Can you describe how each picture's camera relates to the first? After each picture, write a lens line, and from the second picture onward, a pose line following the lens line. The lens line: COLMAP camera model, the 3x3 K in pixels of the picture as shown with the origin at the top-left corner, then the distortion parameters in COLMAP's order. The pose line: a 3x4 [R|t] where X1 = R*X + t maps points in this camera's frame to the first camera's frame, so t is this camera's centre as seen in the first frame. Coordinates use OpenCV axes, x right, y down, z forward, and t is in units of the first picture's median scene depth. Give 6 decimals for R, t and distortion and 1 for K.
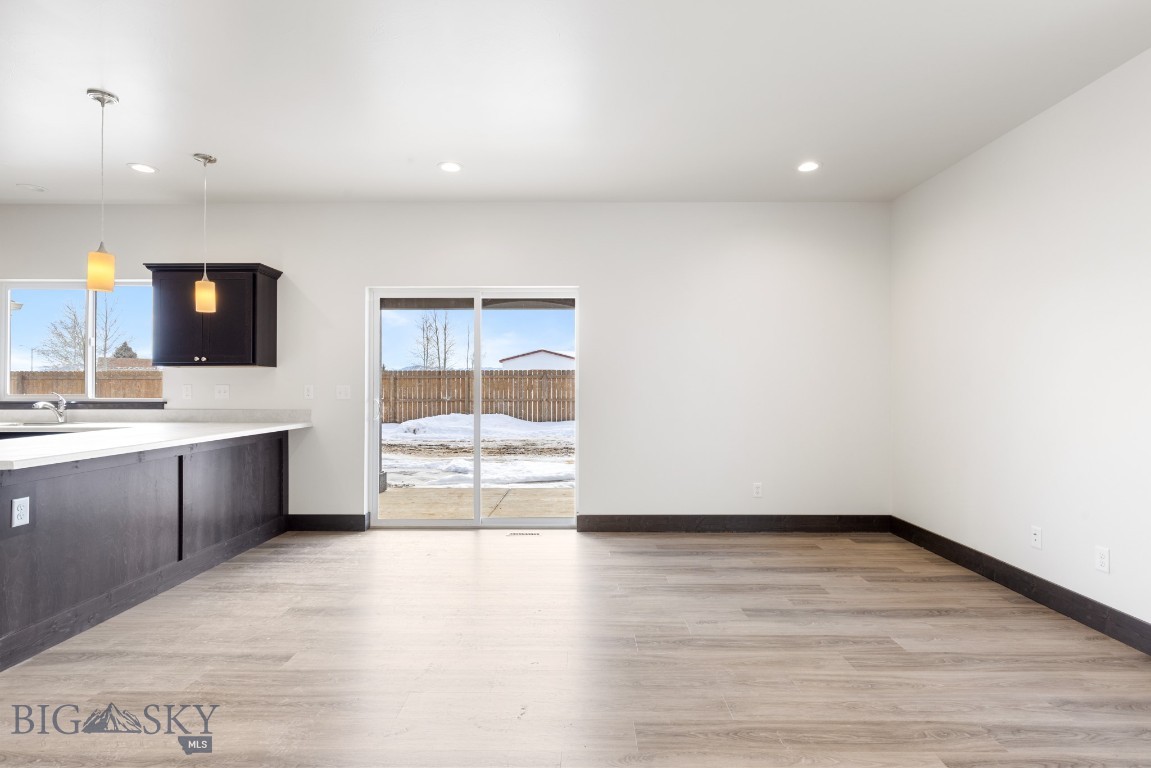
lens RADIAL K [[570.2, 0, 578.5], [0, 570.2, 382.3], [0, 0, 1]] dist [-0.002846, 0.000802]
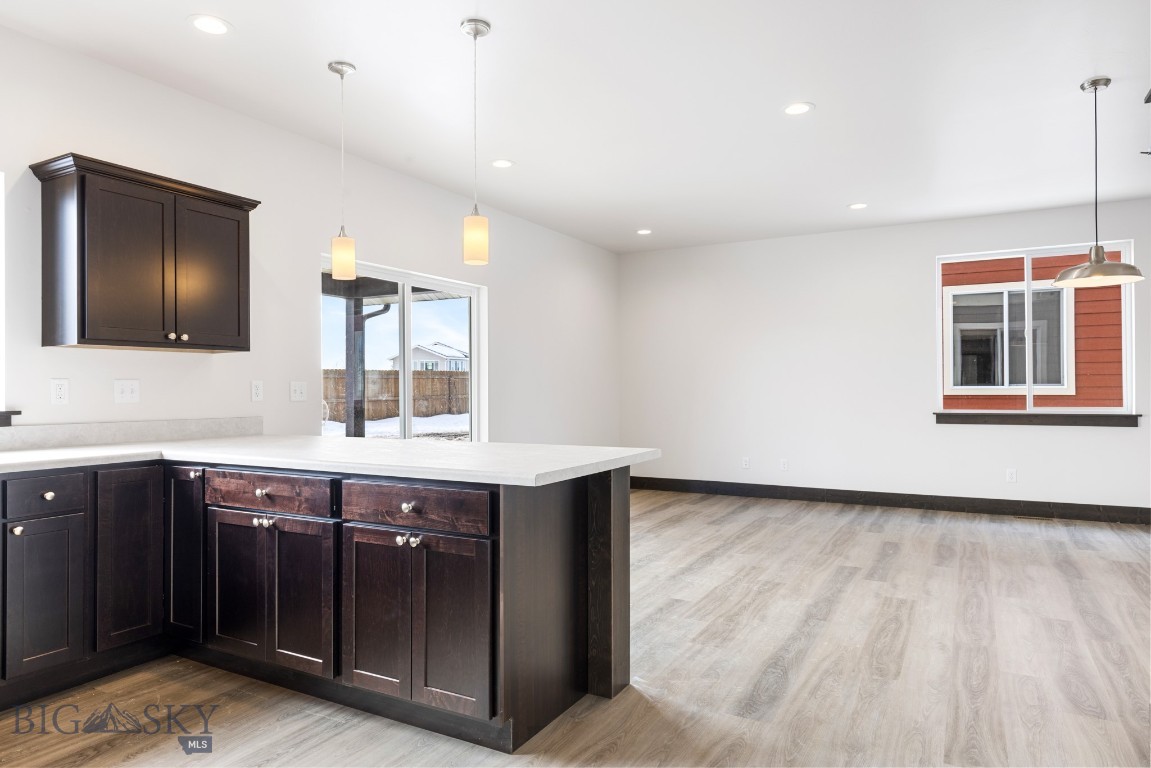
lens RADIAL K [[716.8, 0, 578.0], [0, 716.8, 385.1], [0, 0, 1]] dist [0.004890, -0.000412]
pose [[0.476229, 0.002003, 0.879319, -1.209710], [-0.000539, 0.999998, -0.001986, 0.012762], [-0.879321, 0.000472, 0.476229, 0.273127]]
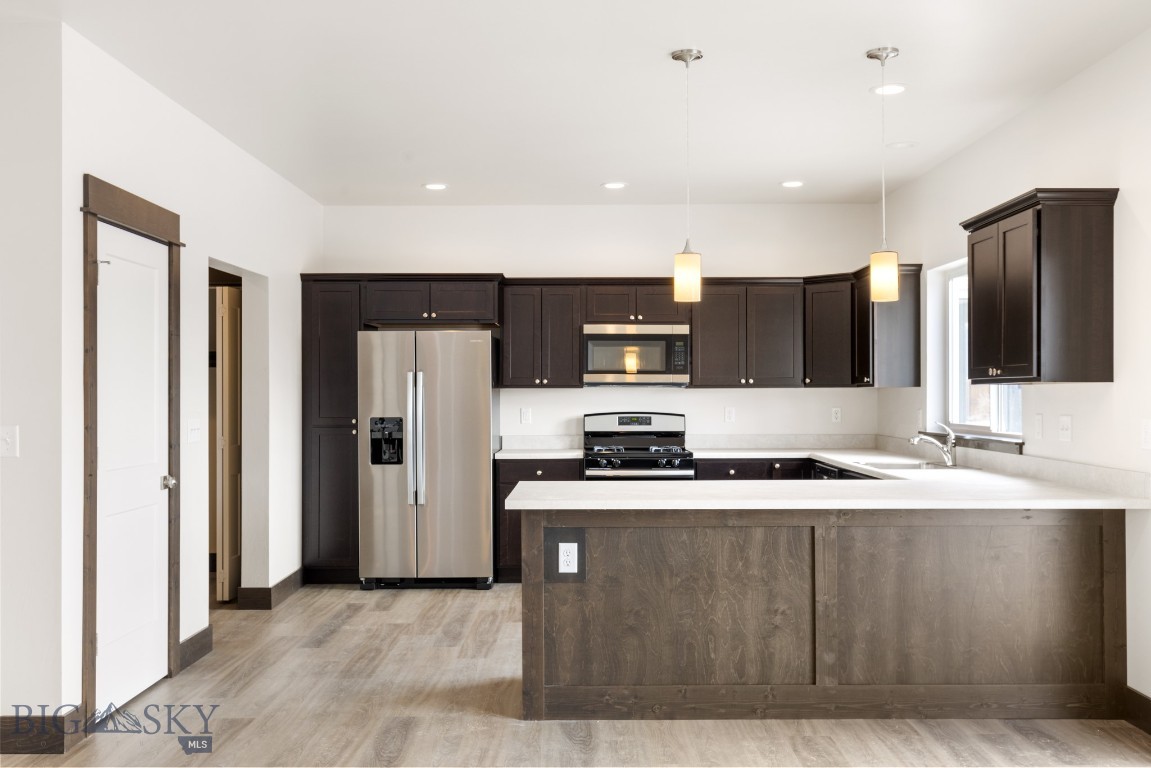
lens RADIAL K [[1097.5, 0, 580.5], [0, 1097.5, 385.3], [0, 0, 1]] dist [0.000106, 0.002169]
pose [[0.003798, -0.007943, -0.999961, 0.487518], [0.009569, 0.999923, -0.007907, -0.023822], [0.999947, -0.009539, 0.003874, 0.609517]]
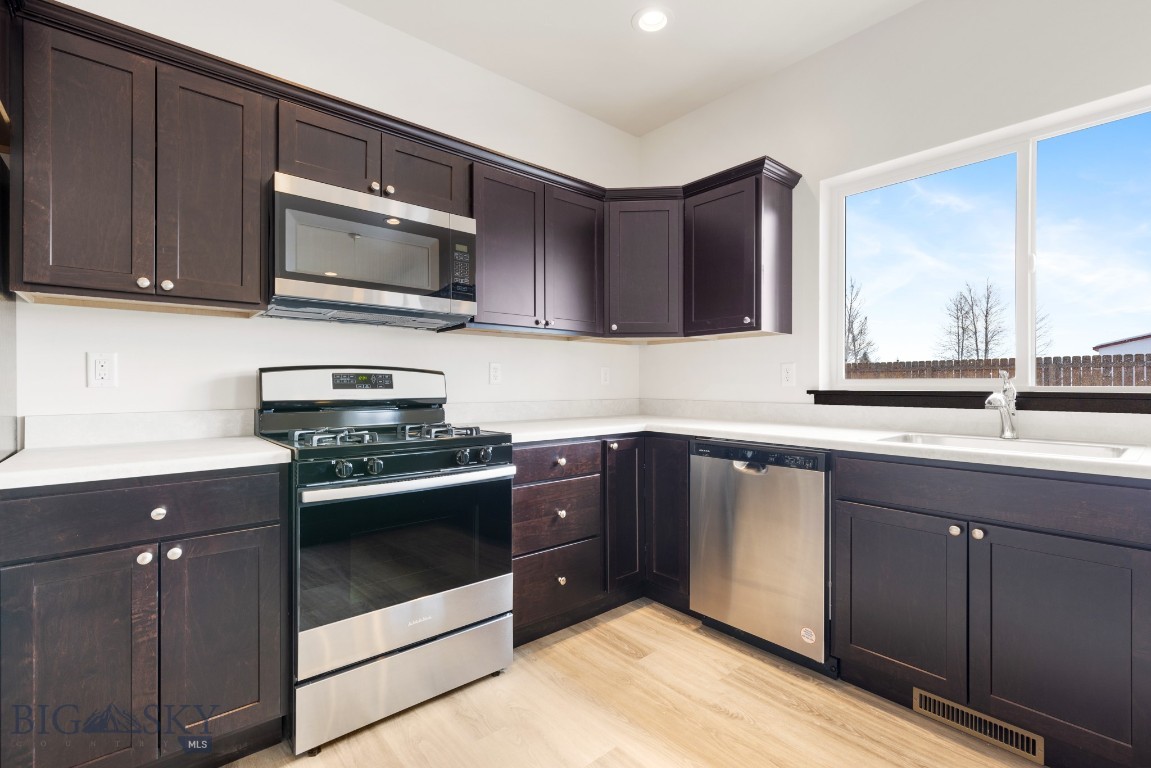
lens RADIAL K [[518.3, 0, 576.3], [0, 518.3, 383.7], [0, 0, 1]] dist [0.006936, -0.000778]
pose [[0.655734, -0.000212, -0.754992, -0.921430], [0.005657, 0.999973, 0.004633, 0.026230], [0.754971, -0.007309, 0.655718, 0.531227]]
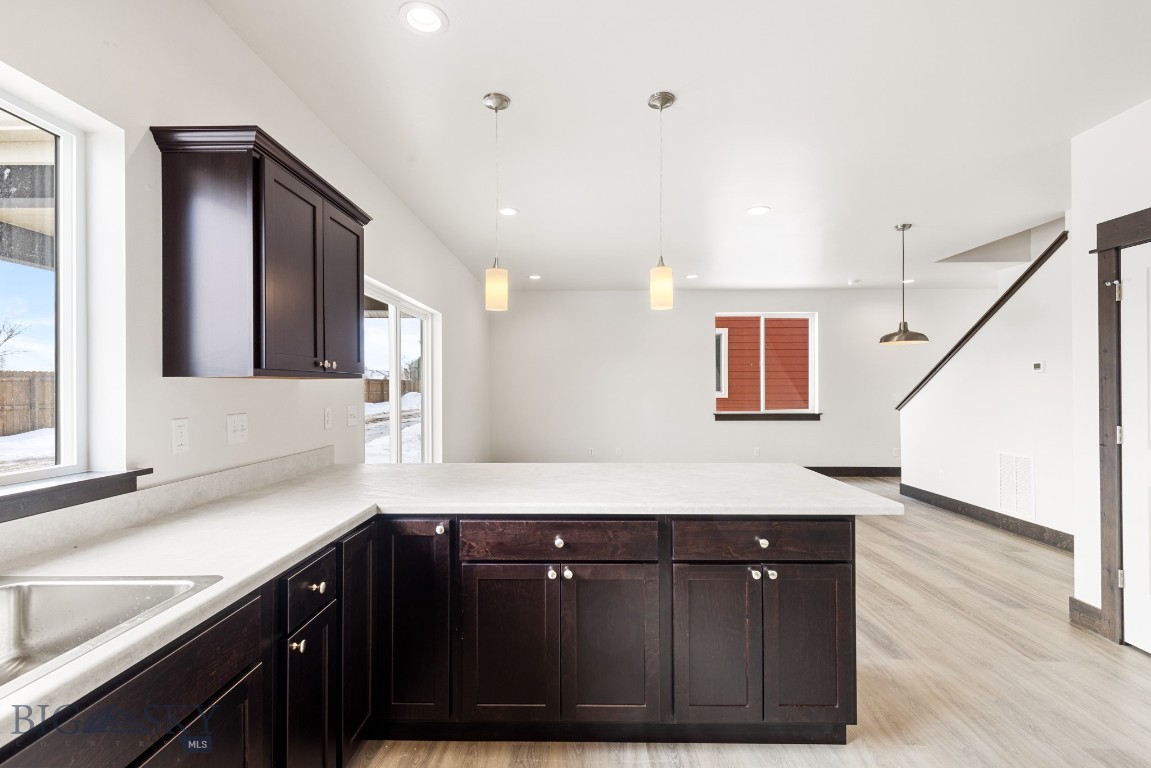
lens RADIAL K [[518.3, 0, 576.3], [0, 518.3, 383.7], [0, 0, 1]] dist [0.006936, -0.000778]
pose [[0.000649, 0.004845, 0.999988, -1.215649], [-0.003733, 0.999981, -0.004843, -0.023654], [-0.999993, -0.003729, 0.000667, 0.822105]]
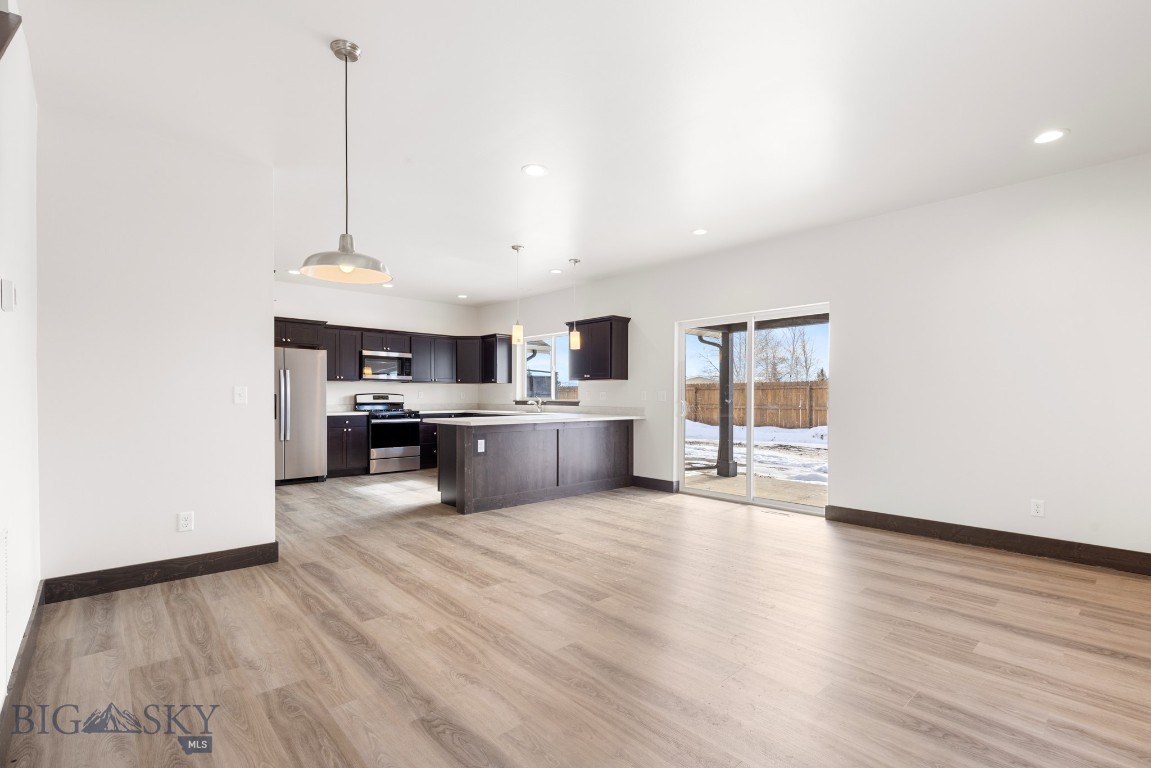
lens RADIAL K [[524.0, 0, 579.1], [0, 524.0, 402.1], [0, 0, 1]] dist [0.002856, 0.000081]
pose [[0.680034, 0.010104, -0.733111, 0.488465], [0.001885, 0.999878, 0.015529, 0.012733], [0.733178, -0.011942, 0.679932, -0.078475]]
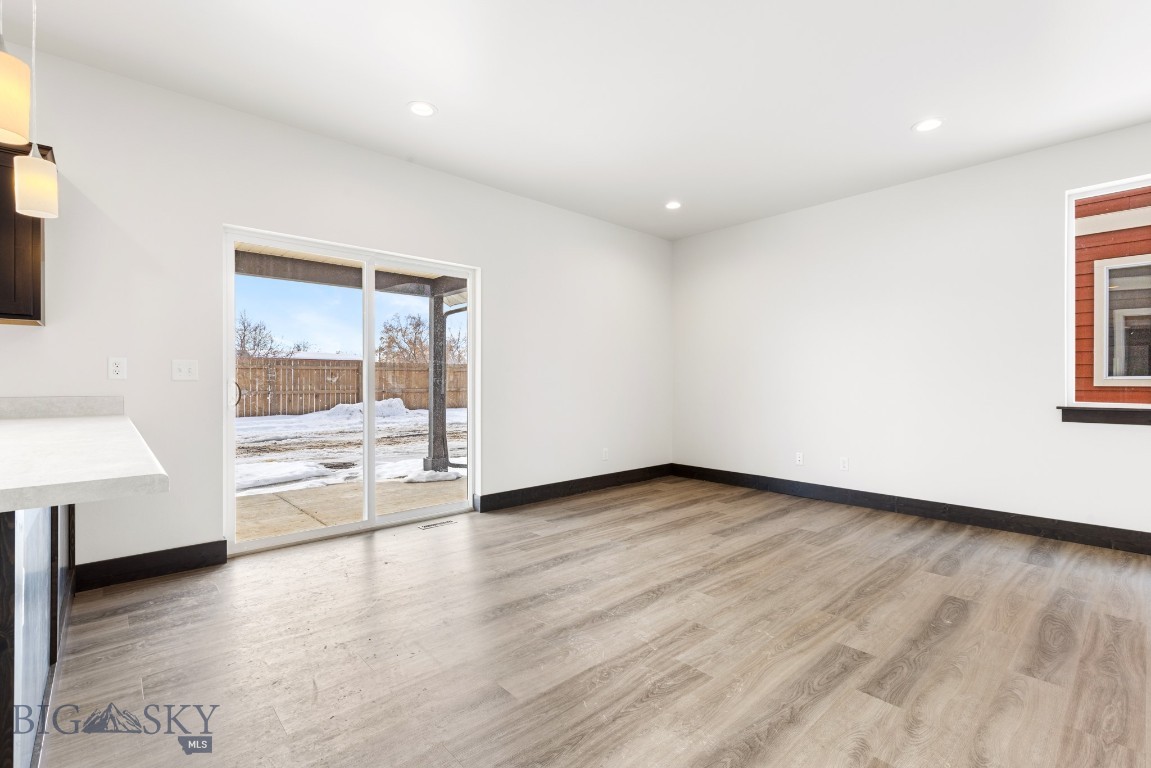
lens RADIAL K [[518.3, 0, 576.3], [0, 518.3, 383.7], [0, 0, 1]] dist [0.006936, -0.000778]
pose [[0.735016, -0.001161, 0.678049, -0.562454], [-0.004488, 0.999968, 0.006578, 0.031975], [-0.678035, -0.007878, 0.734988, 0.245909]]
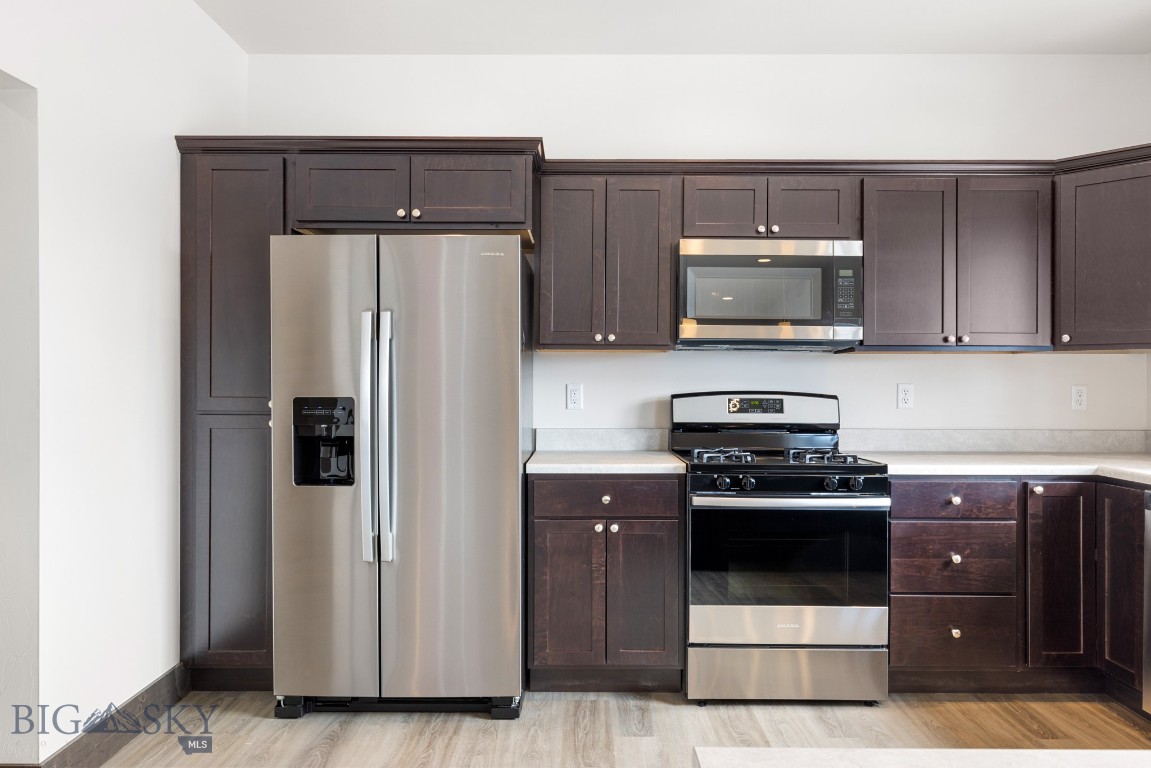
lens RADIAL K [[793.7, 0, 575.5], [0, 793.7, 384.0], [0, 0, 1]] dist [-0.002061, -0.000742]
pose [[0.000163, 0.001368, -0.999999, -0.606069], [0.003935, 0.999991, 0.001369, -0.000458], [0.999992, -0.003936, 0.000158, 0.519047]]
